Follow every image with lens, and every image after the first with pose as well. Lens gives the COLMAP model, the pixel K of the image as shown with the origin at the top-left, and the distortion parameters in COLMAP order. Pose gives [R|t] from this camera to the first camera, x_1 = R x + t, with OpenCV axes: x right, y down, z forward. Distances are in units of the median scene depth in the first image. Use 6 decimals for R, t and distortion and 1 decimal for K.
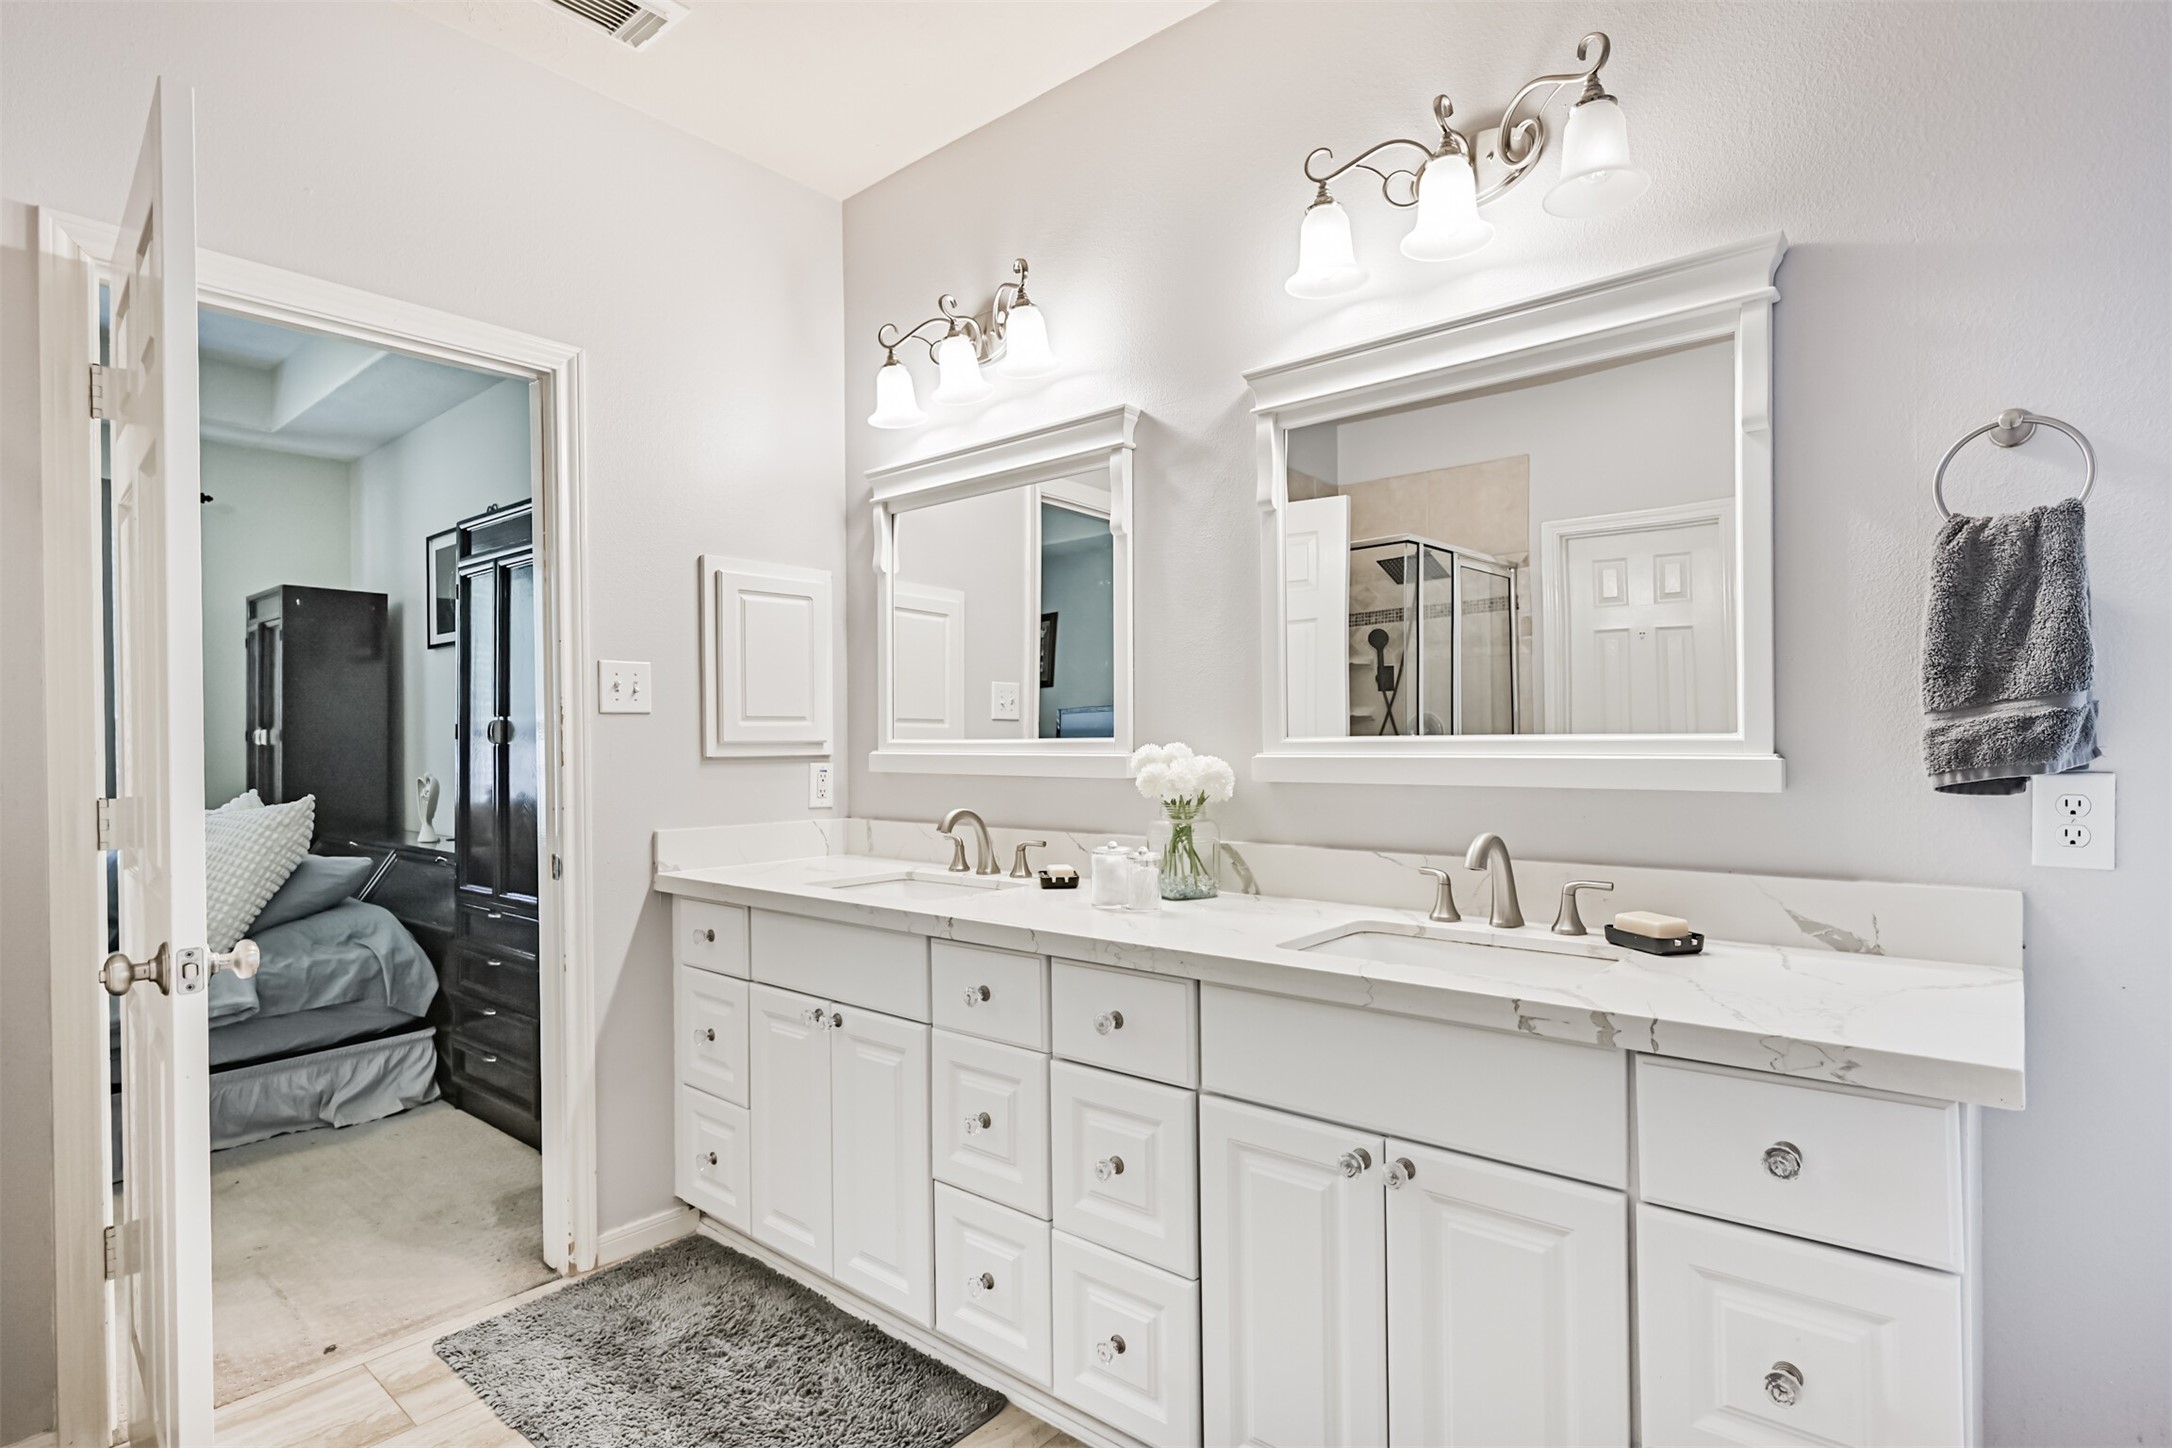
lens RADIAL K [[1069.6, 0, 1095.4], [0, 1069.6, 737.2], [0, 0, 1]] dist [-0.033462, -0.000183]
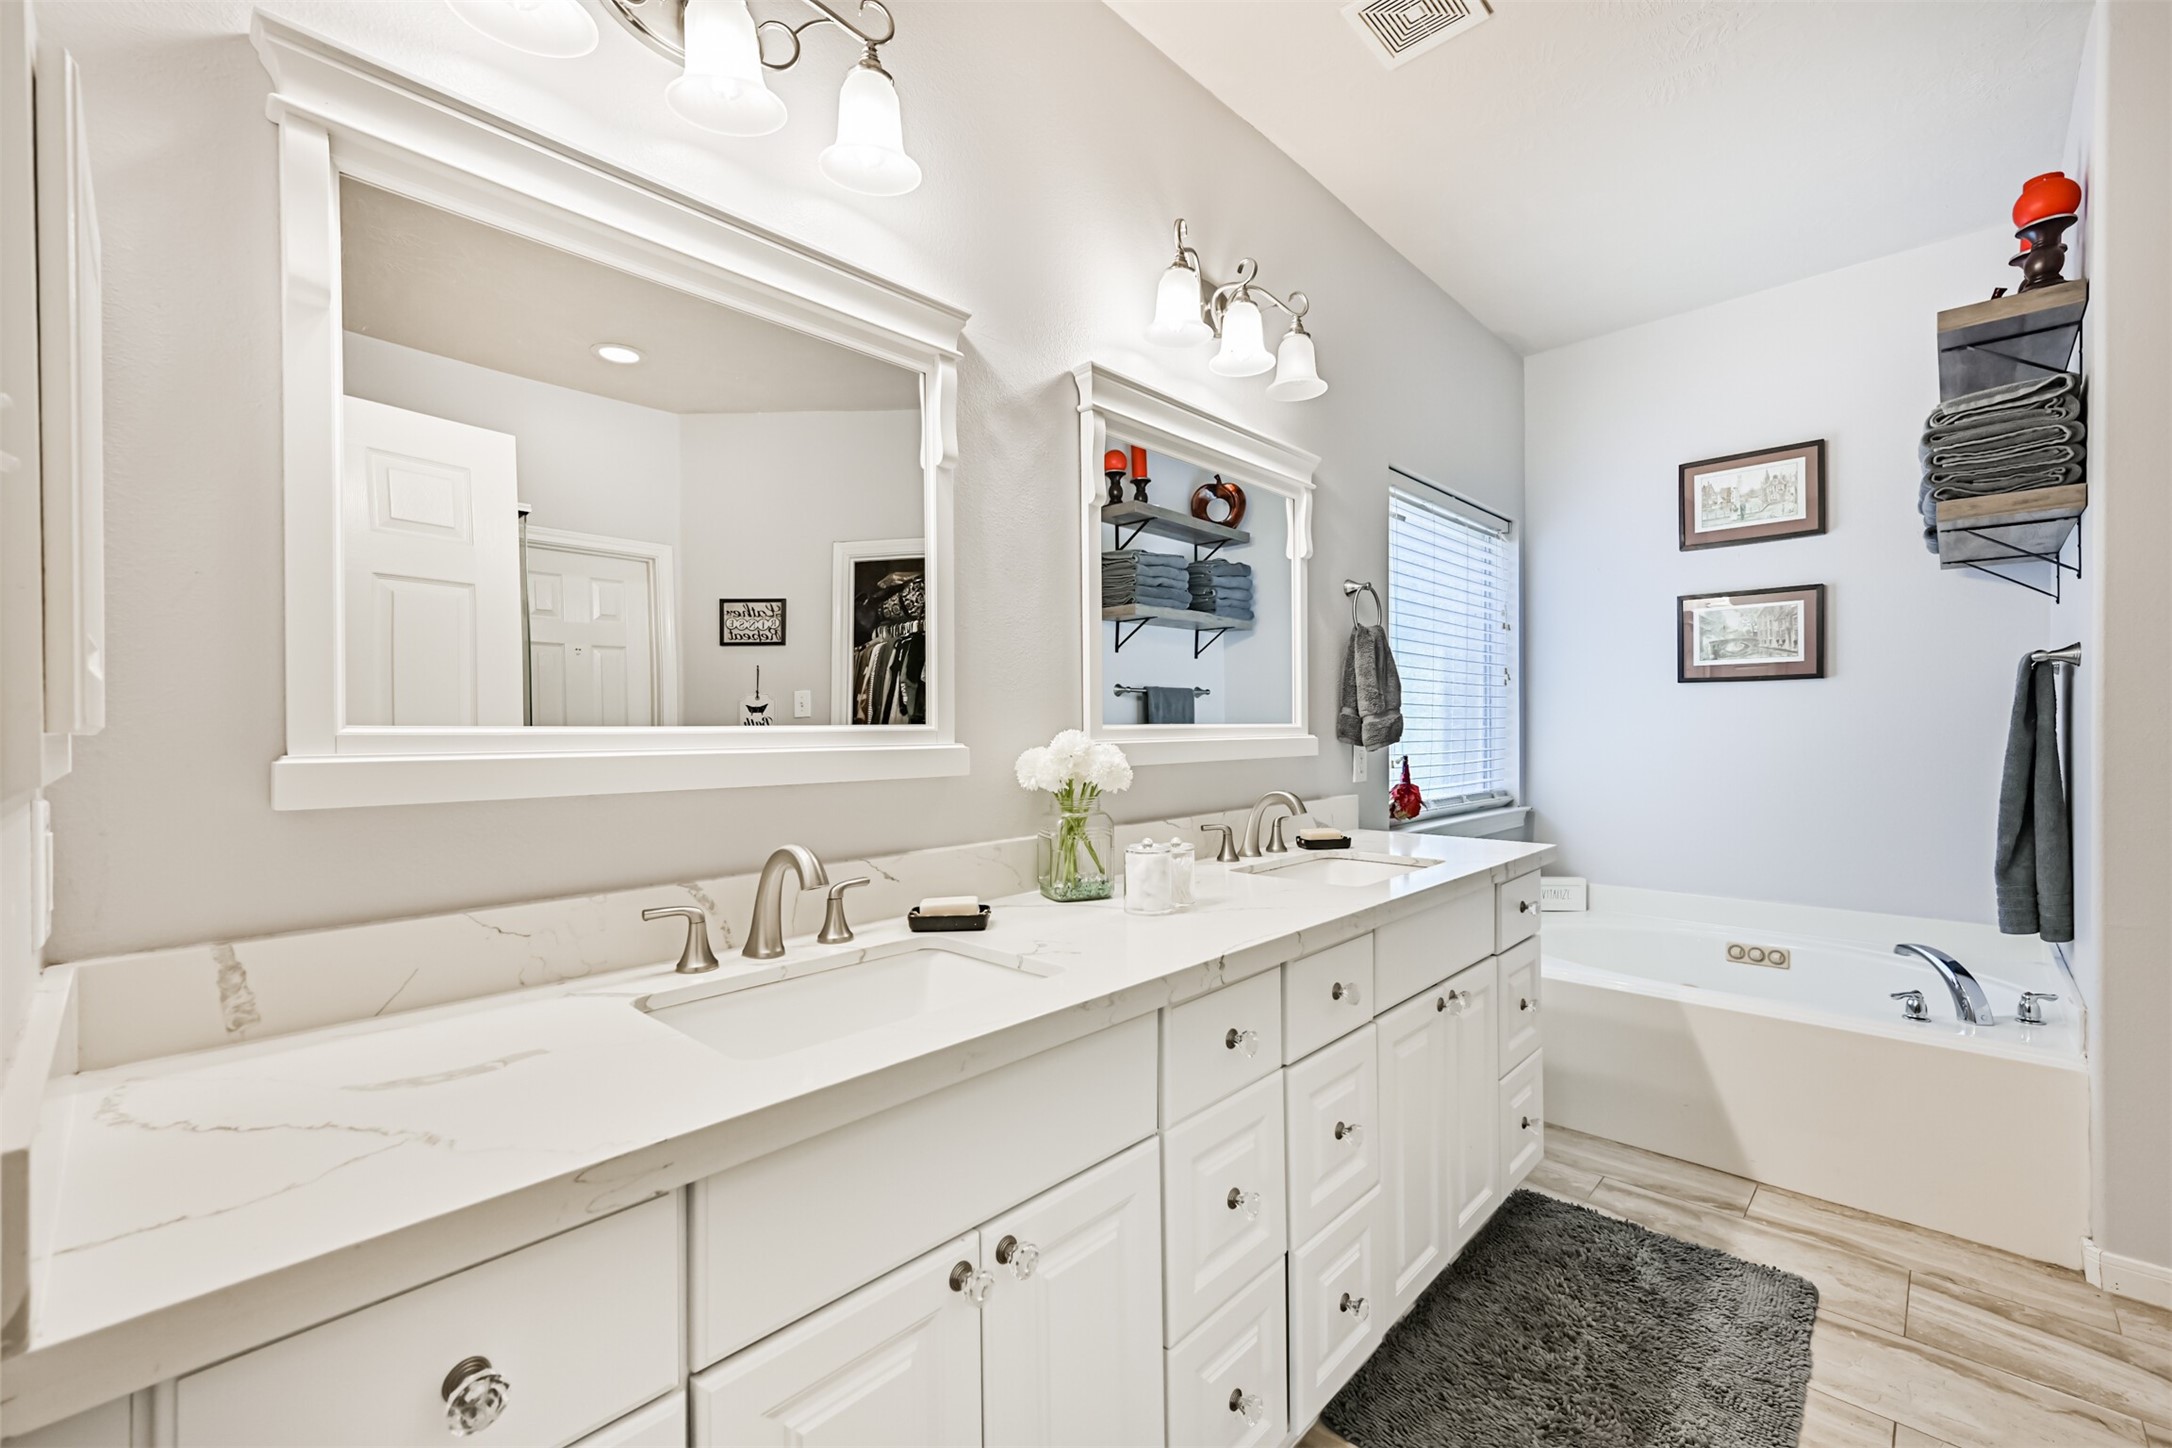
lens RADIAL K [[906.9, 0, 1085.5], [0, 906.9, 728.2], [0, 0, 1]] dist [0.003481, 0.000374]
pose [[0.057507, 0.003077, 0.998340, -0.672431], [0.003369, 0.999989, -0.003276, 0.006114], [-0.998339, 0.003552, 0.057496, 0.904494]]
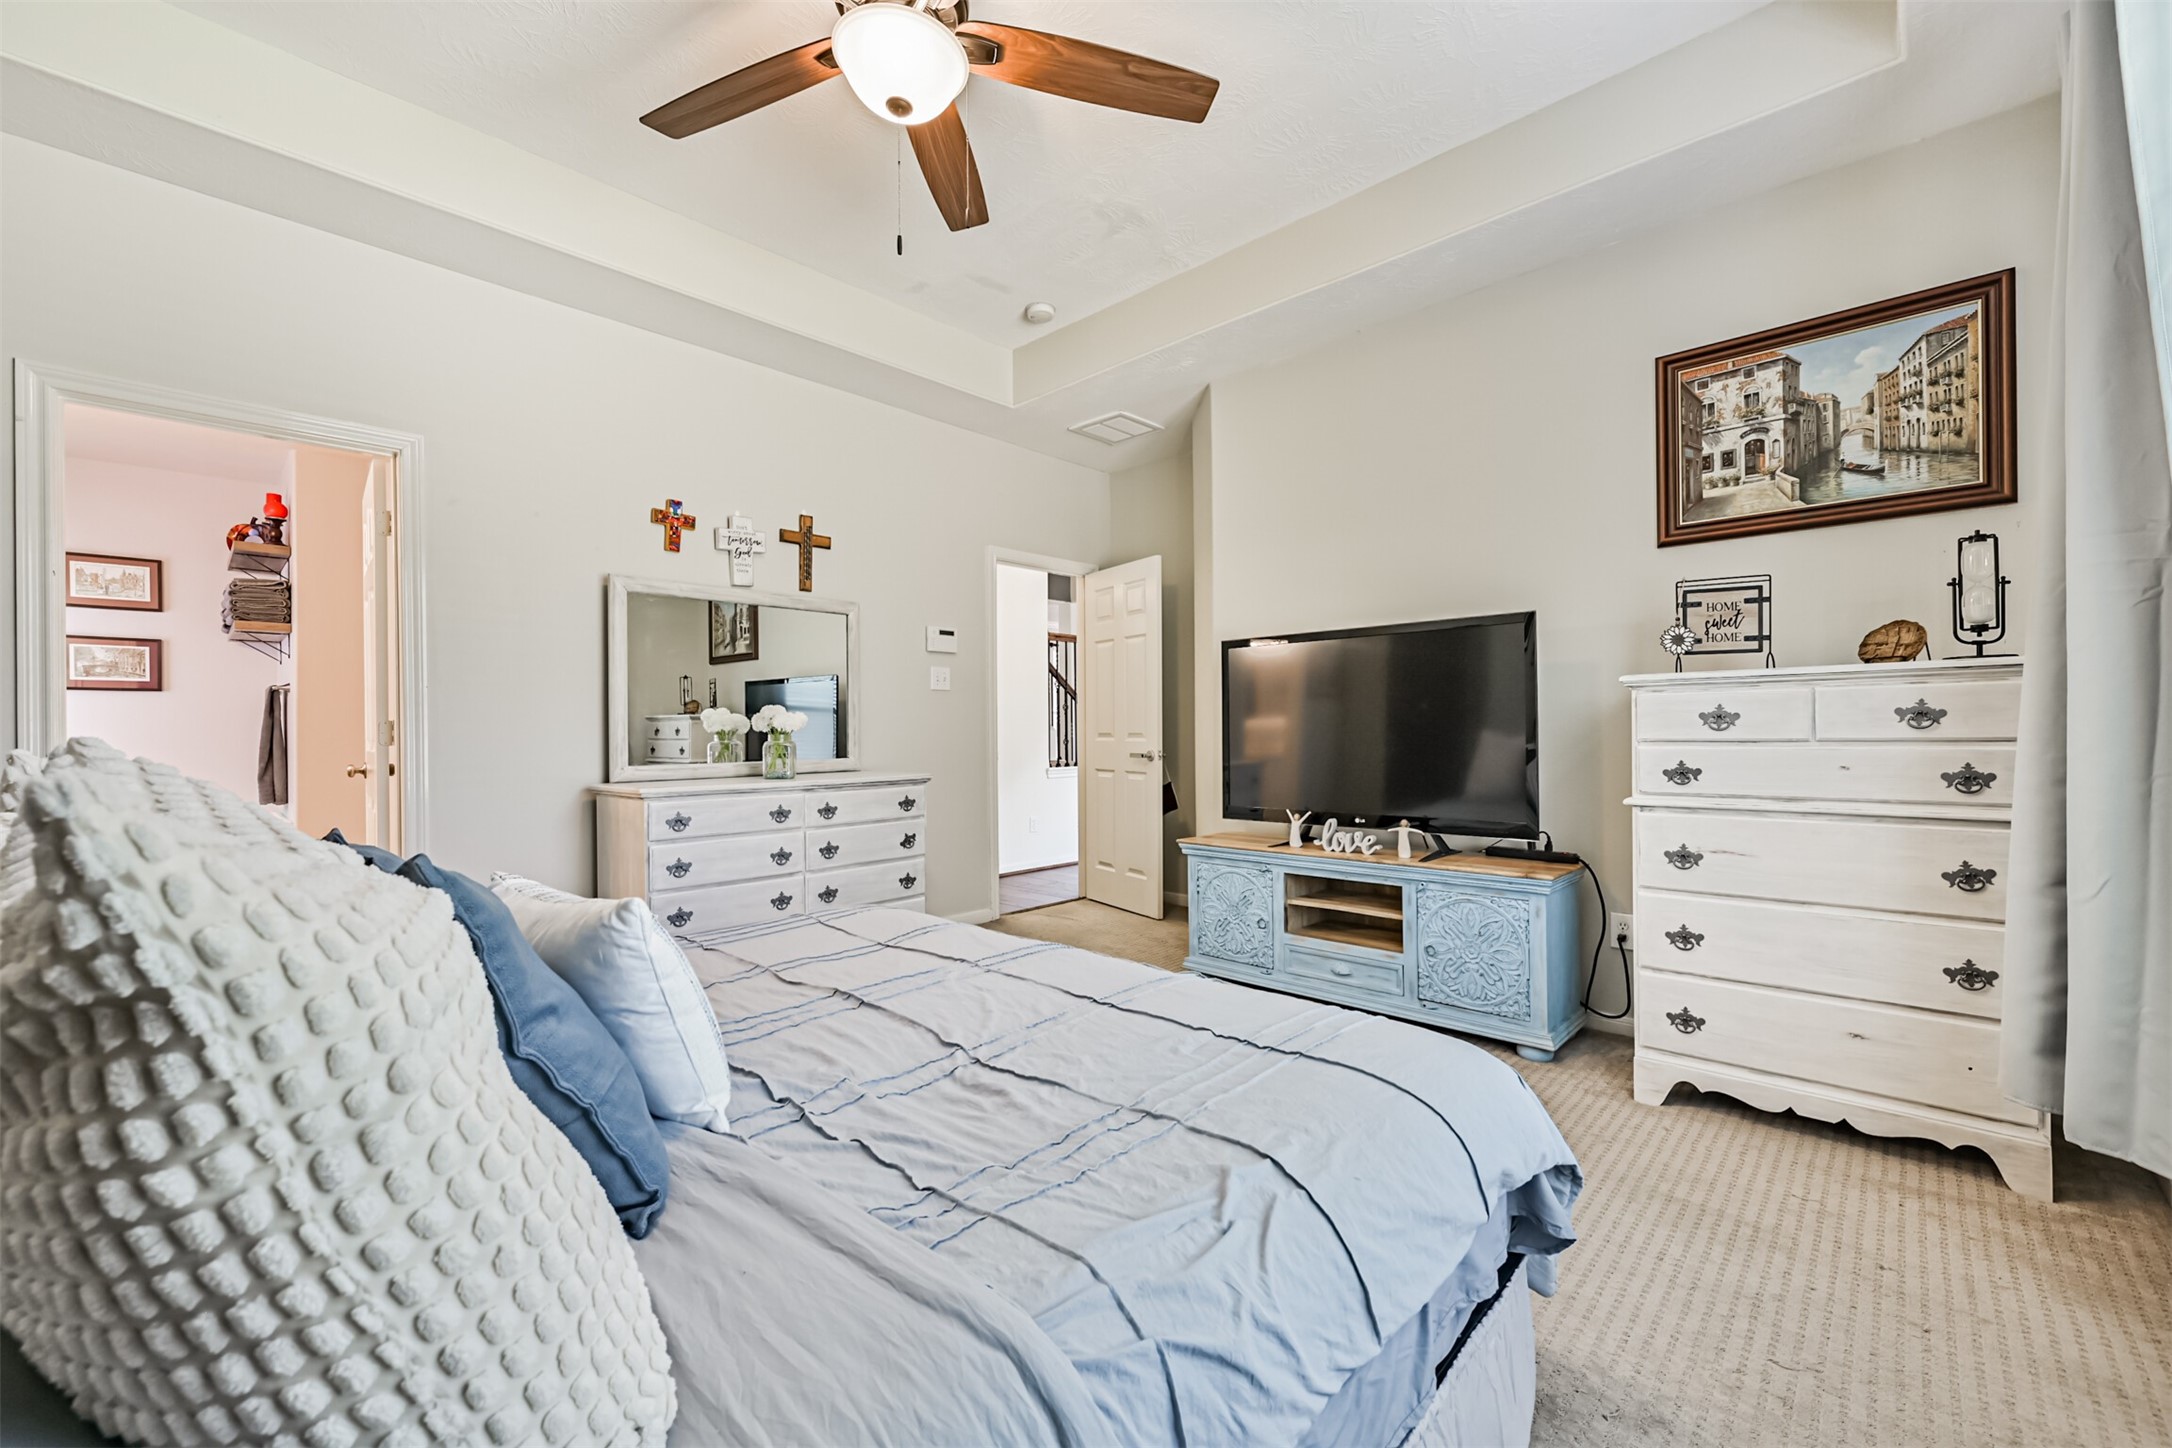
lens RADIAL K [[873.1, 0, 1077.4], [0, 873.1, 731.8], [0, 0, 1]] dist [-0.000695, -0.000338]
pose [[-0.998317, 0.010937, 0.056959, -1.088779], [0.011292, 0.999919, 0.005922, 0.023323], [-0.056890, 0.006555, -0.998359, 1.321527]]
